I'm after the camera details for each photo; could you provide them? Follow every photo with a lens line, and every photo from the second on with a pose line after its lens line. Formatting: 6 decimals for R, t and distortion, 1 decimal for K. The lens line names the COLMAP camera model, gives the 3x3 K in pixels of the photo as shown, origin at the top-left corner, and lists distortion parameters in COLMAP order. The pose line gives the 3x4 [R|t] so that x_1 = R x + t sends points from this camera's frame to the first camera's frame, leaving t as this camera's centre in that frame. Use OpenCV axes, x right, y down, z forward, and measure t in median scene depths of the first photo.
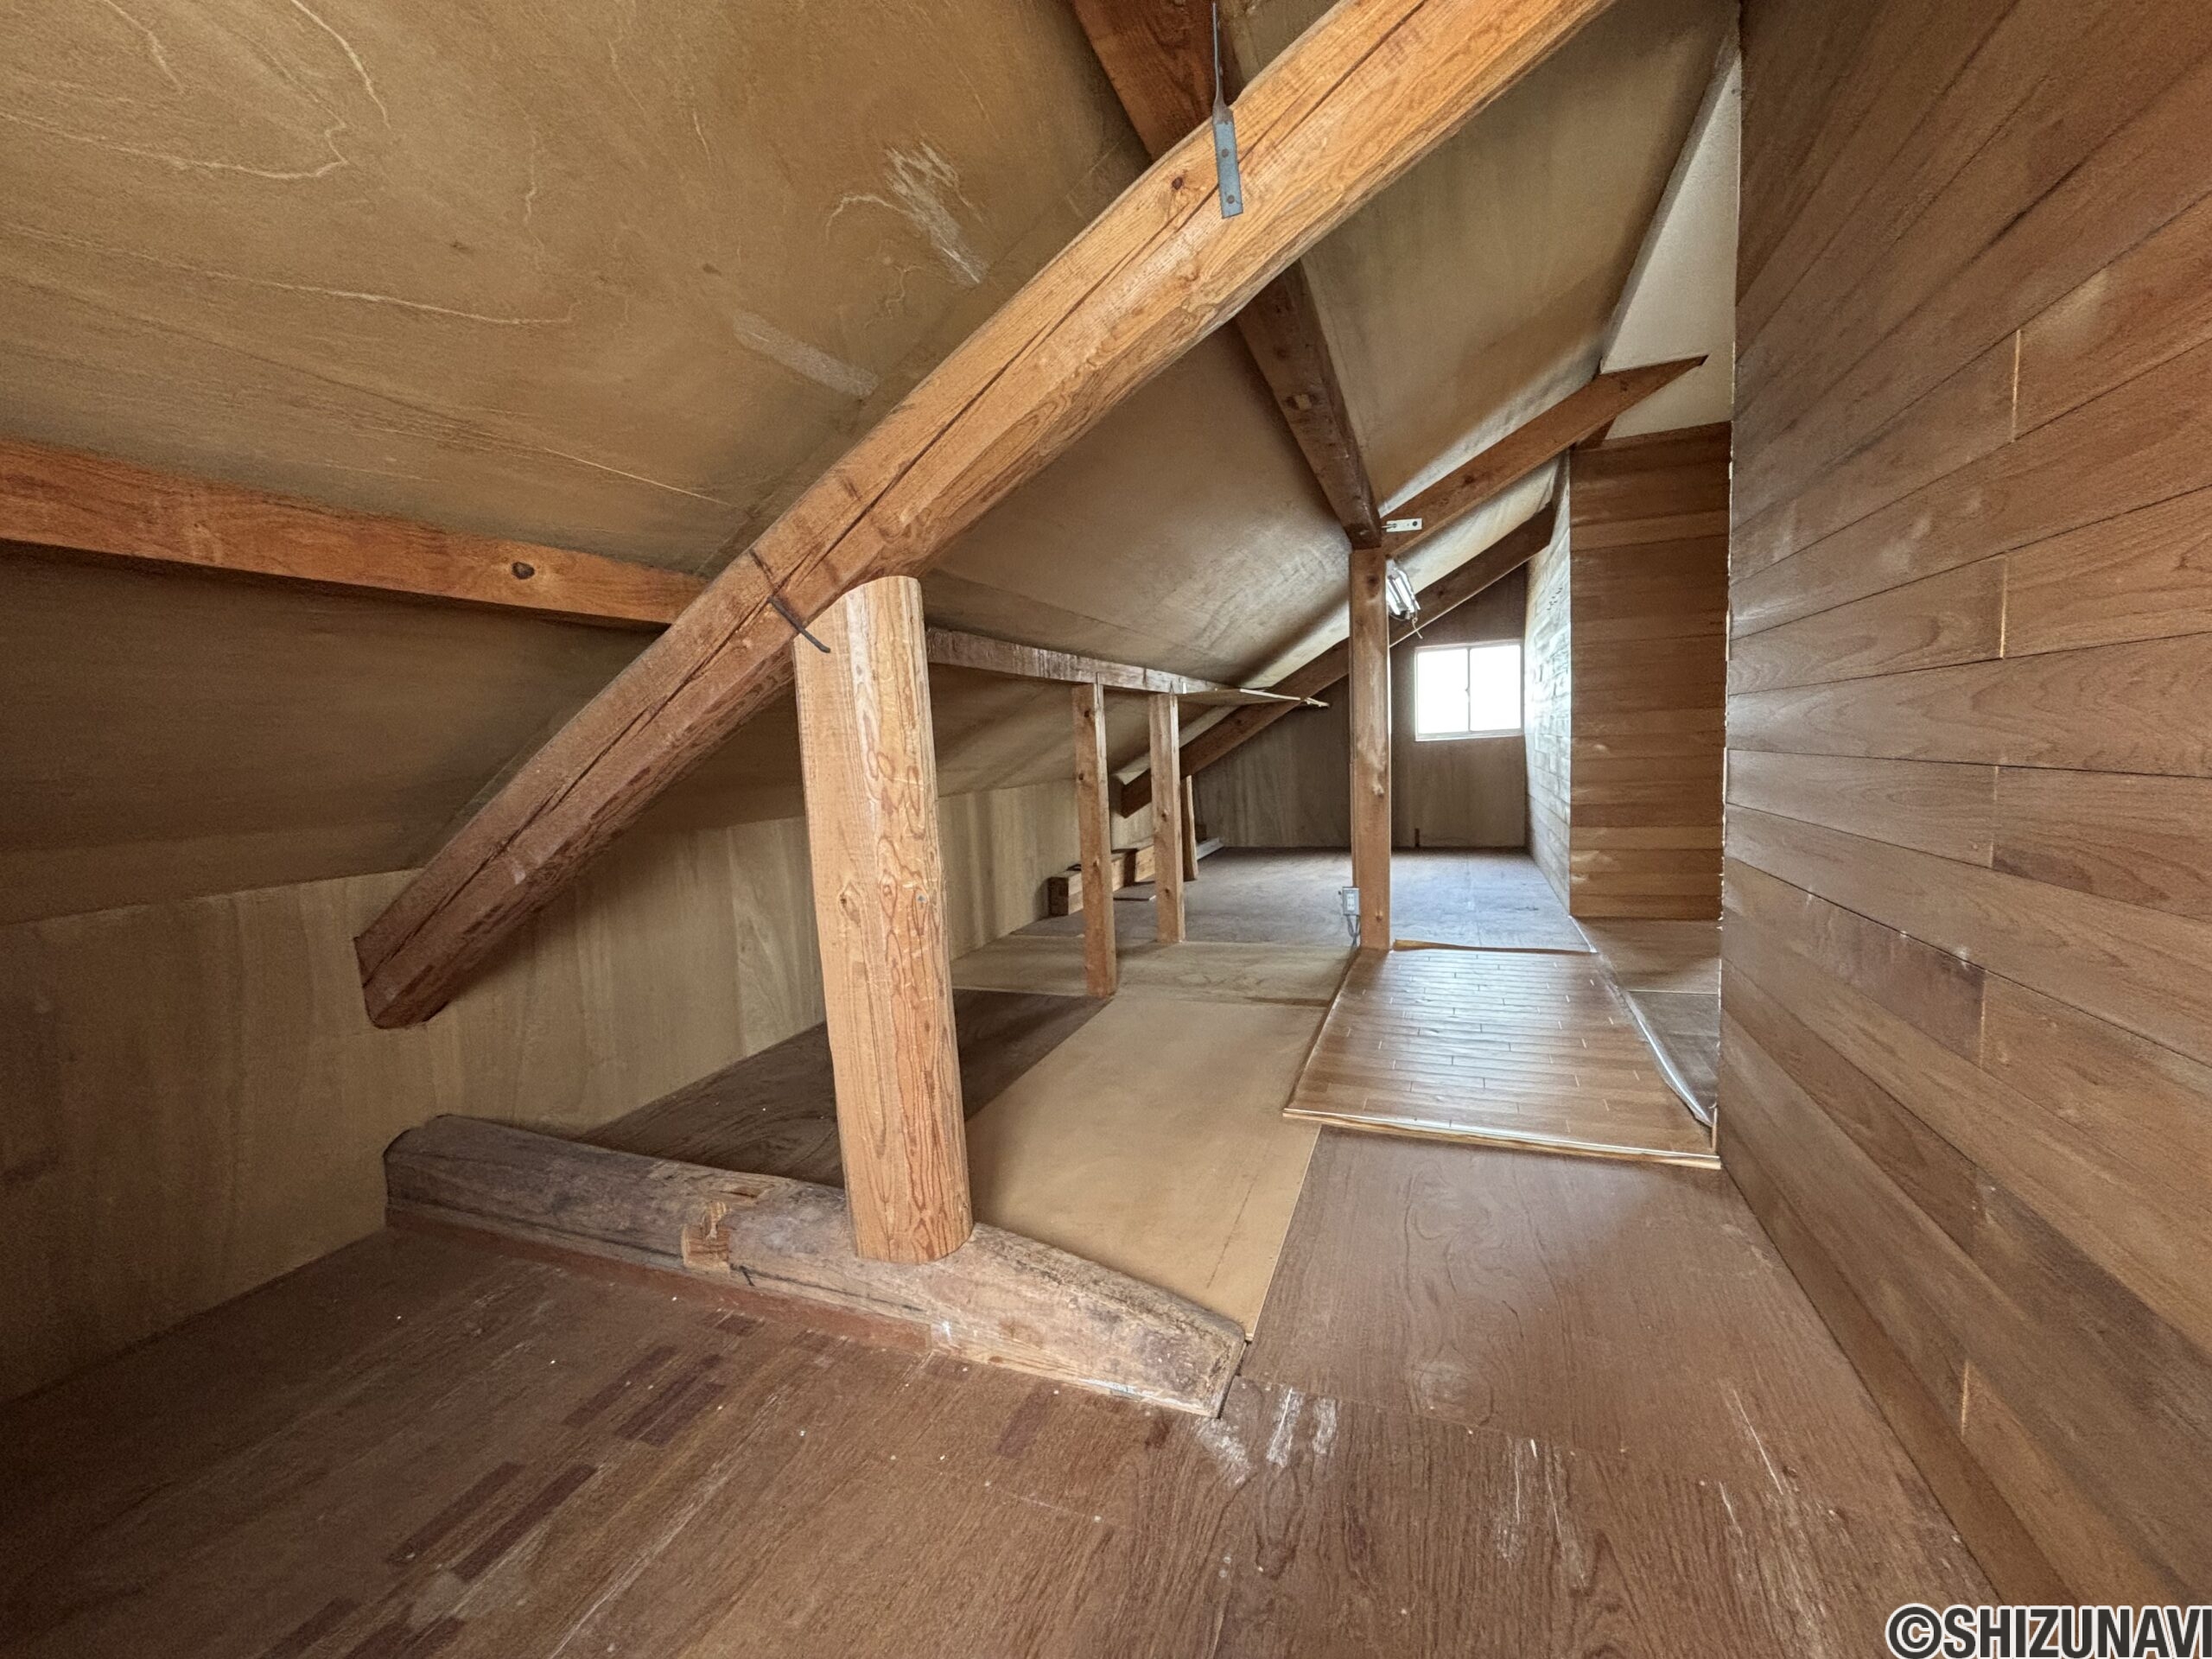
lens RADIAL K [[894.2, 0, 1107.5], [0, 894.2, 835.4], [0, 0, 1]] dist [0.007634, -0.001879]
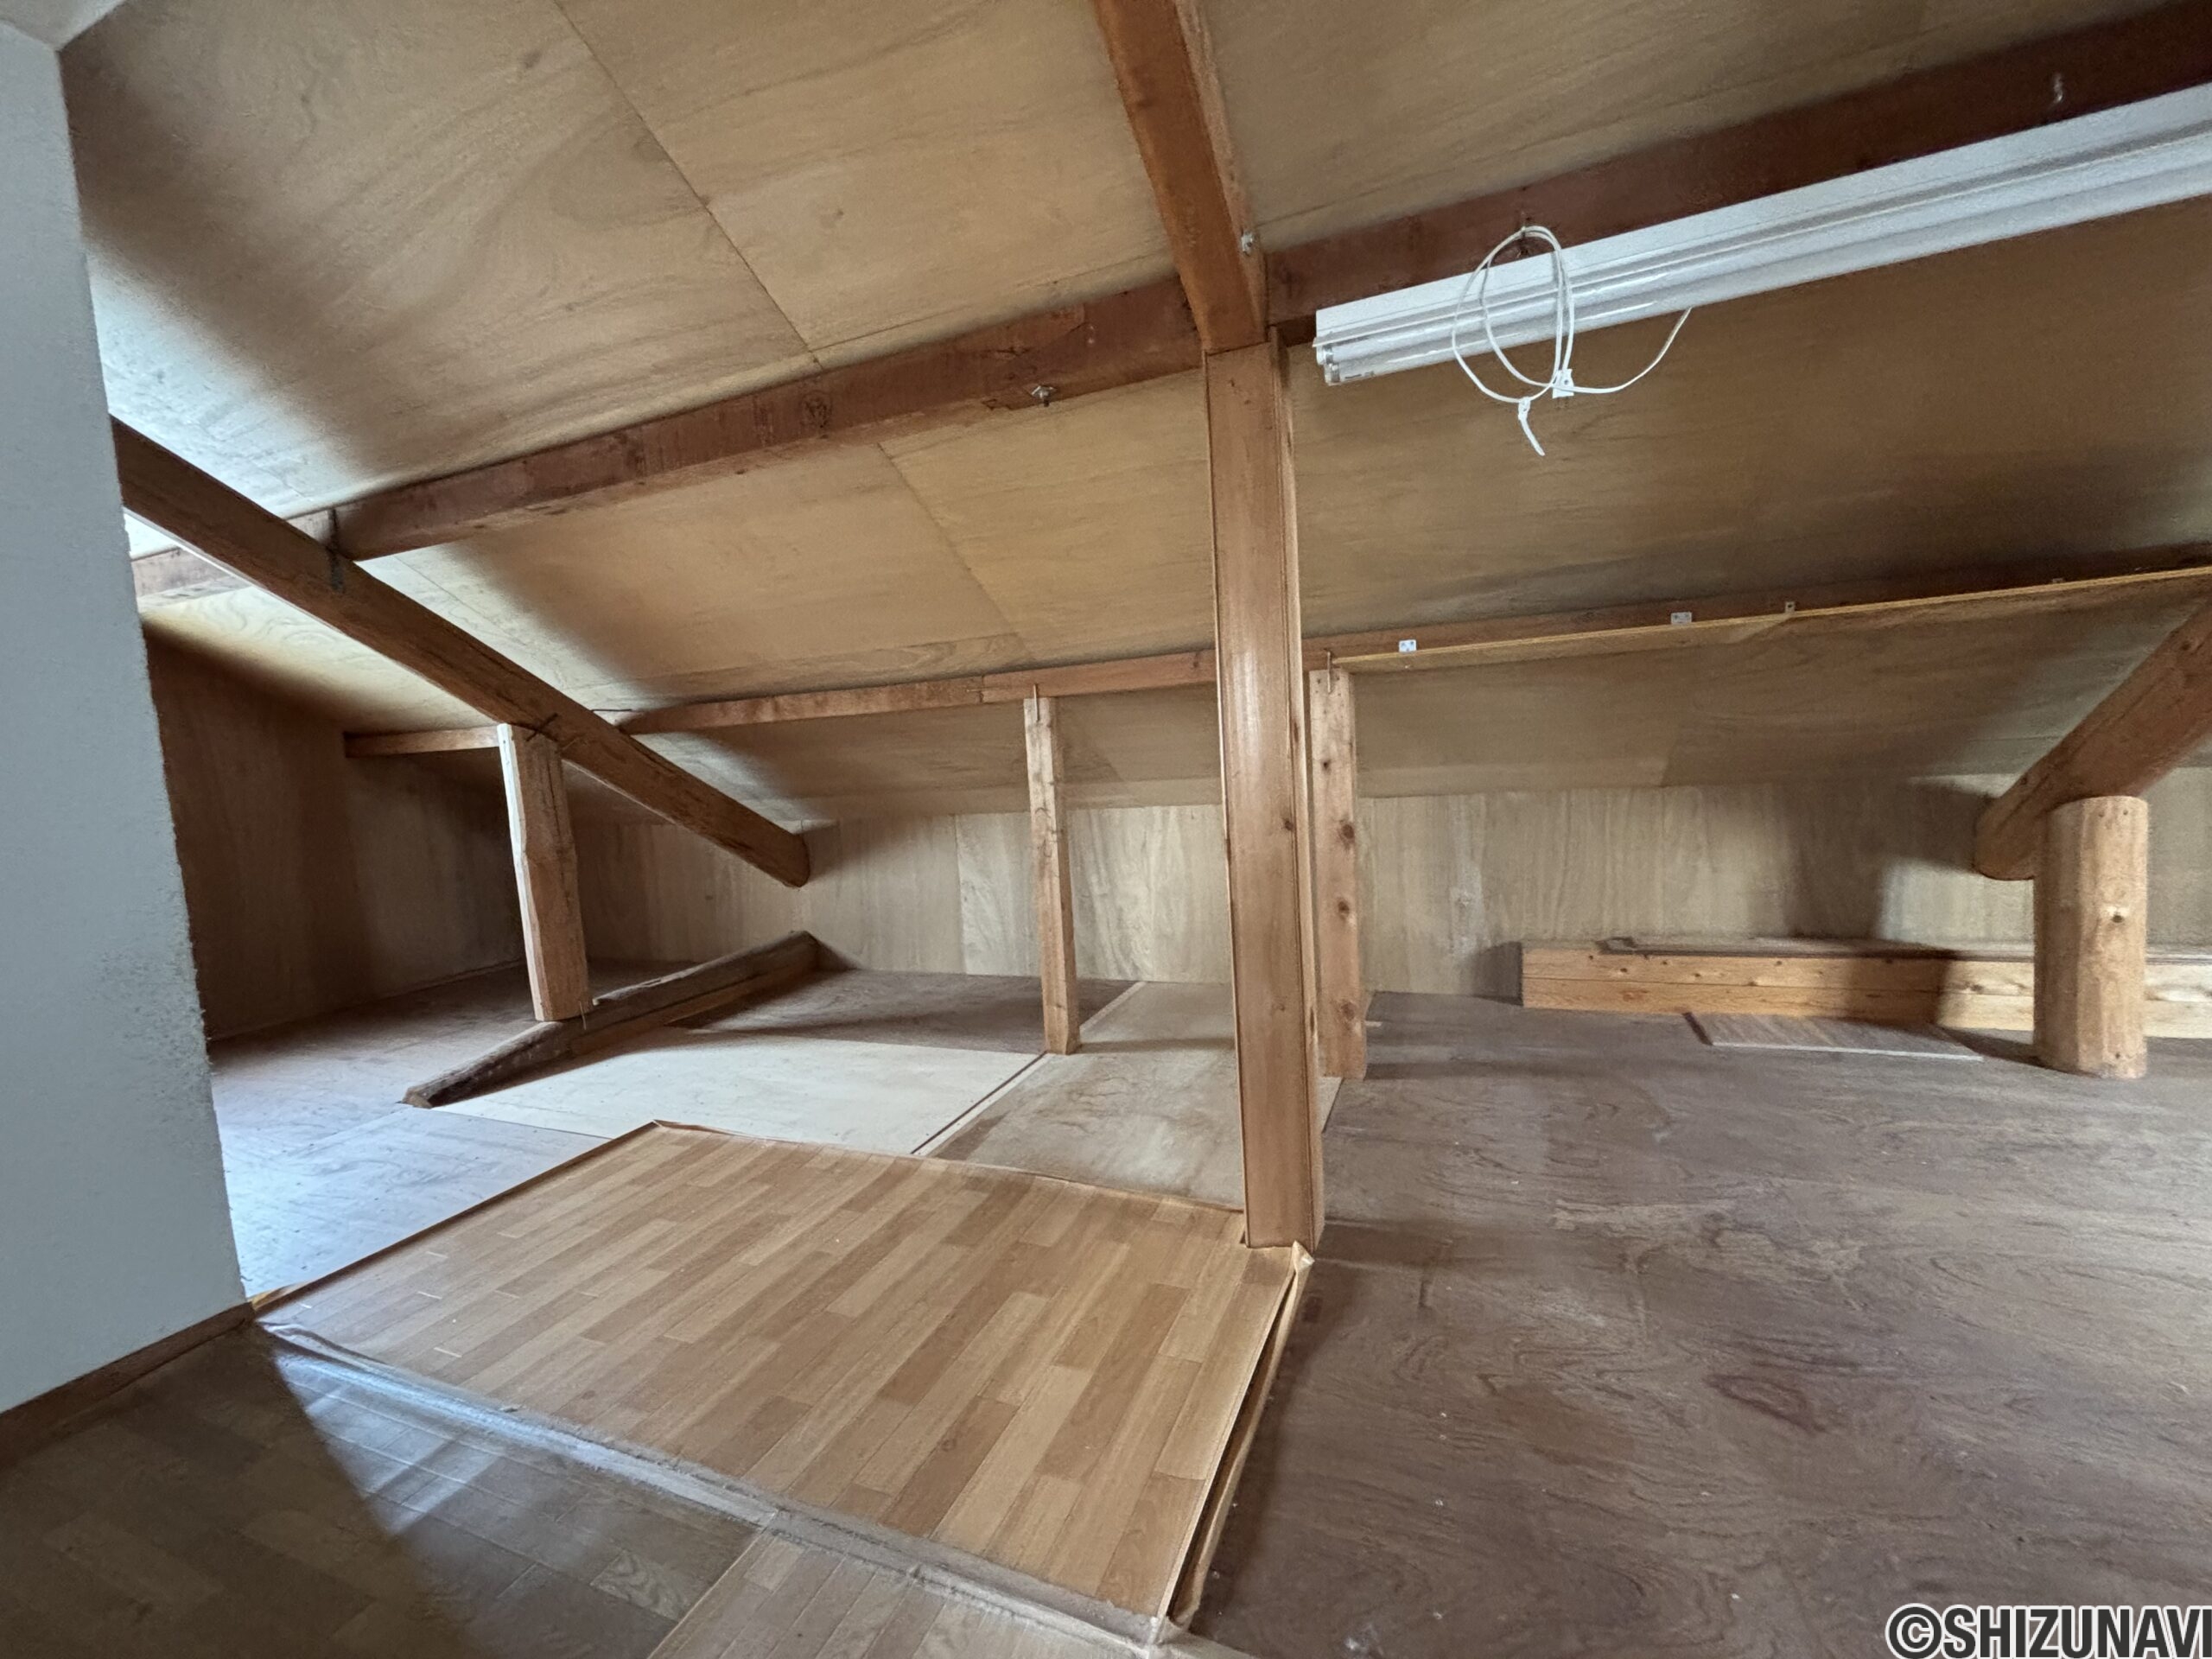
lens RADIAL K [[894.2, 0, 1111.1], [0, 894.2, 823.8], [0, 0, 1]] dist [0.007634, -0.001879]
pose [[-0.031059, 0.128736, -0.991192, 0.975639], [-0.038185, 0.990794, 0.129881, -0.186868], [0.998788, 0.041883, -0.025857, 1.226505]]
